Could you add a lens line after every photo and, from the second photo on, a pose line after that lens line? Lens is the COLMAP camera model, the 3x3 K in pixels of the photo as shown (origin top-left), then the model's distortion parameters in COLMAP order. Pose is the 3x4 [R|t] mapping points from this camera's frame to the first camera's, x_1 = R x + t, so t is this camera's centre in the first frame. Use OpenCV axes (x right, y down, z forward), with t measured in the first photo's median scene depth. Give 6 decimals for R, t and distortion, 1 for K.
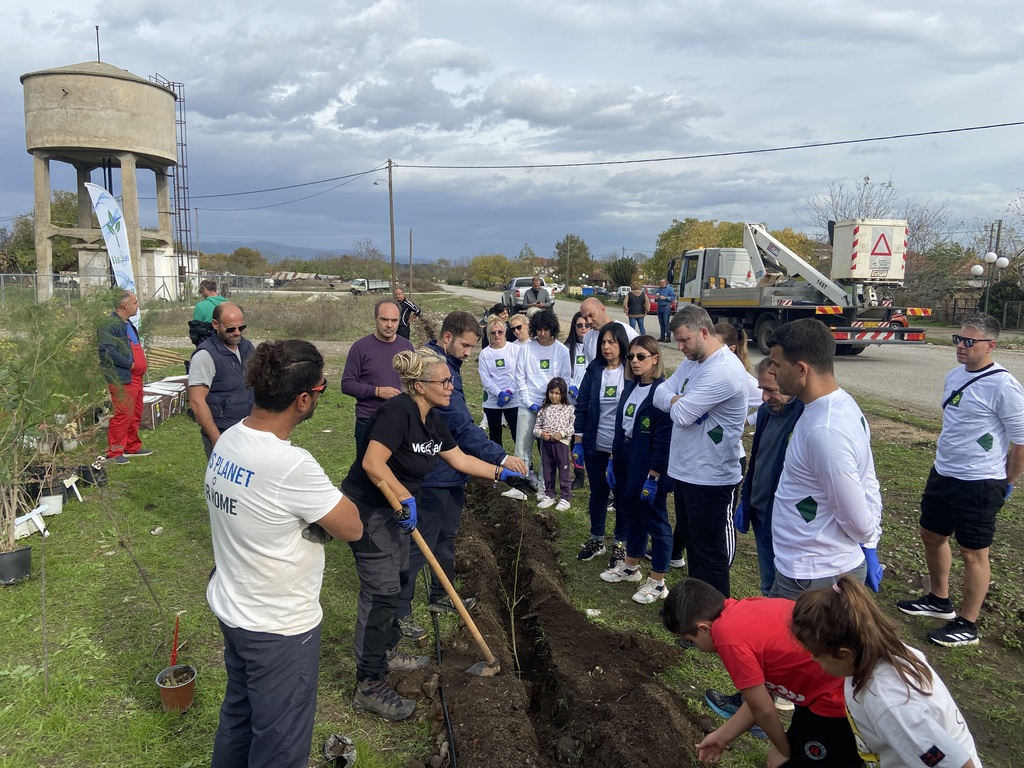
lens RADIAL K [[774.0, 0, 507.2], [0, 774.0, 392.1], [0, 0, 1]] dist [0.072925, -0.078172]
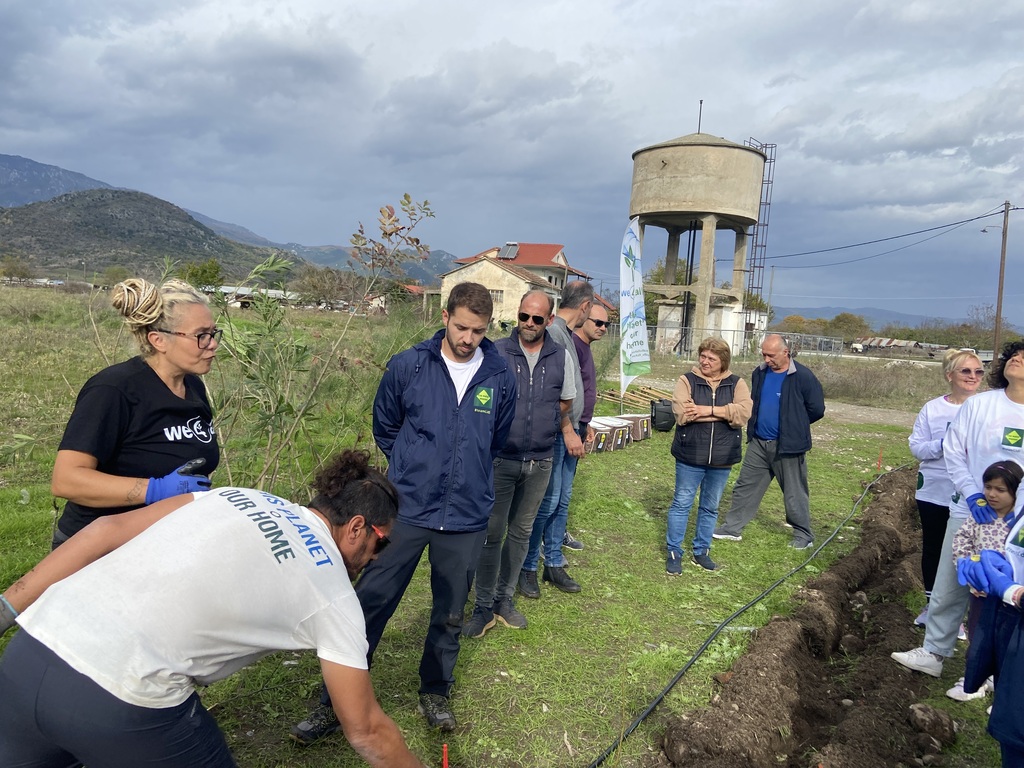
lens RADIAL K [[774.0, 0, 509.3], [0, 774.0, 378.6], [0, 0, 1]] dist [0.072925, -0.078172]
pose [[0.739342, 0.083791, -0.668096, 0.157883], [-0.151351, 0.987516, -0.043638, 0.000412], [0.656099, 0.133380, 0.742794, 0.336781]]
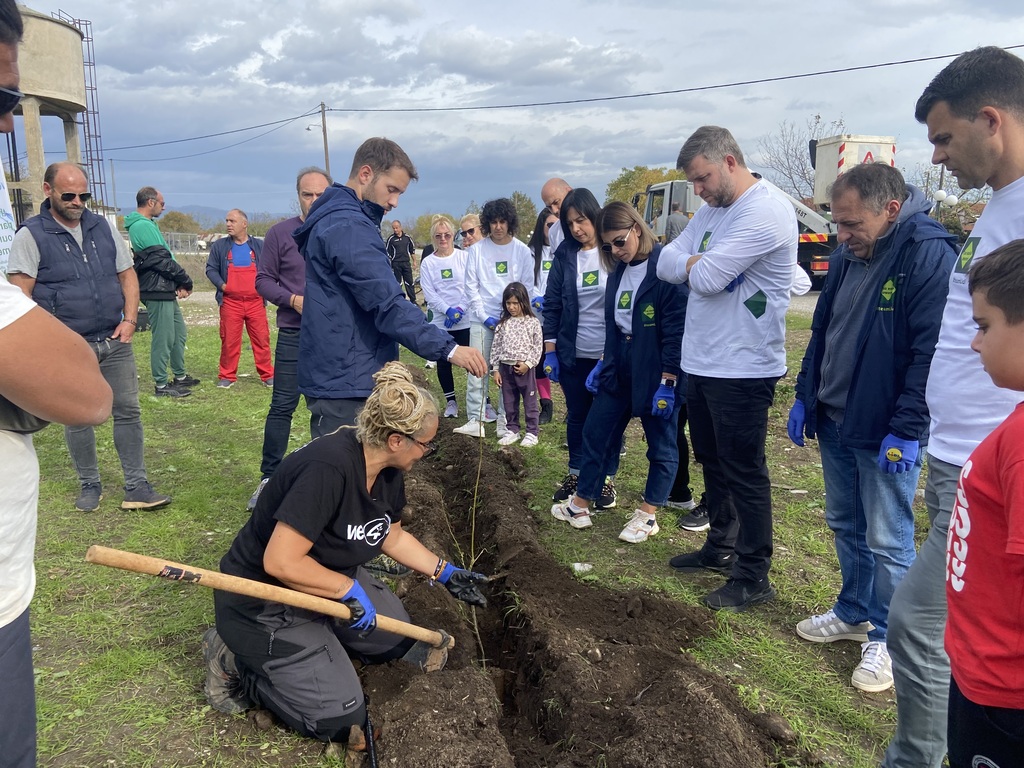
lens RADIAL K [[774.0, 0, 517.5], [0, 774.0, 375.9], [0, 0, 1]] dist [0.072925, -0.078172]
pose [[0.996566, -0.033676, 0.075642, 0.000289], [0.031732, 0.999138, 0.026758, 0.054754], [-0.076478, -0.024266, 0.996776, 0.187907]]
